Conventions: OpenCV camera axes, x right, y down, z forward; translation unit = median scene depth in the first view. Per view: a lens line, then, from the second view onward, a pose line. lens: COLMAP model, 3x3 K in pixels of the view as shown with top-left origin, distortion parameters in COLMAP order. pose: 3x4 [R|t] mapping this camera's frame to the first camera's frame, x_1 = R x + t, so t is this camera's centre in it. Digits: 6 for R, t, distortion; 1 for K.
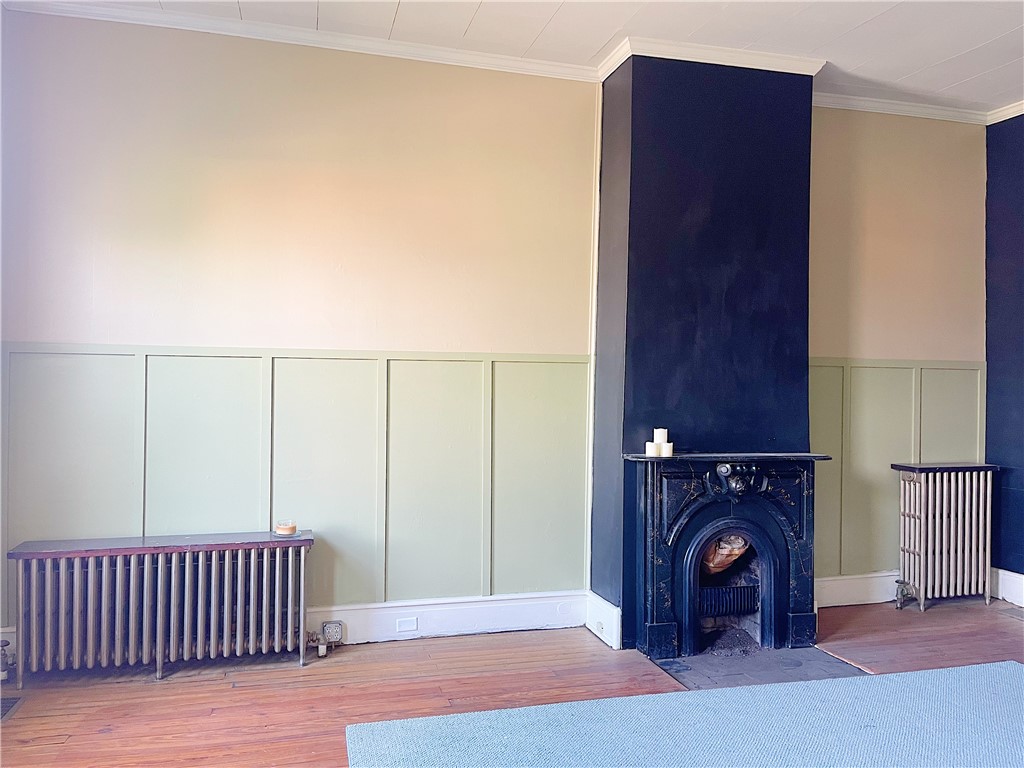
lens RADIAL K [[769.7, 0, 509.4], [0, 769.7, 388.8], [0, 0, 1]] dist [0.010705, 0.000437]
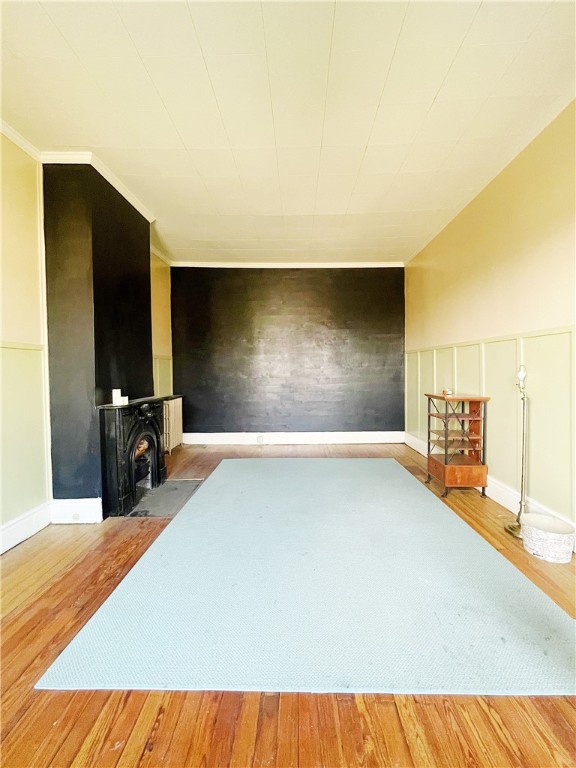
lens RADIAL K [[311.5, 0, 289.5], [0, 311.5, 377.2], [0, 0, 1]] dist [-0.002839, -0.000178]
pose [[0.264705, -0.035570, 0.963673, -0.397842], [0.007972, 0.999366, 0.034698, 0.002091], [-0.964296, -0.001502, 0.264821, 0.430608]]
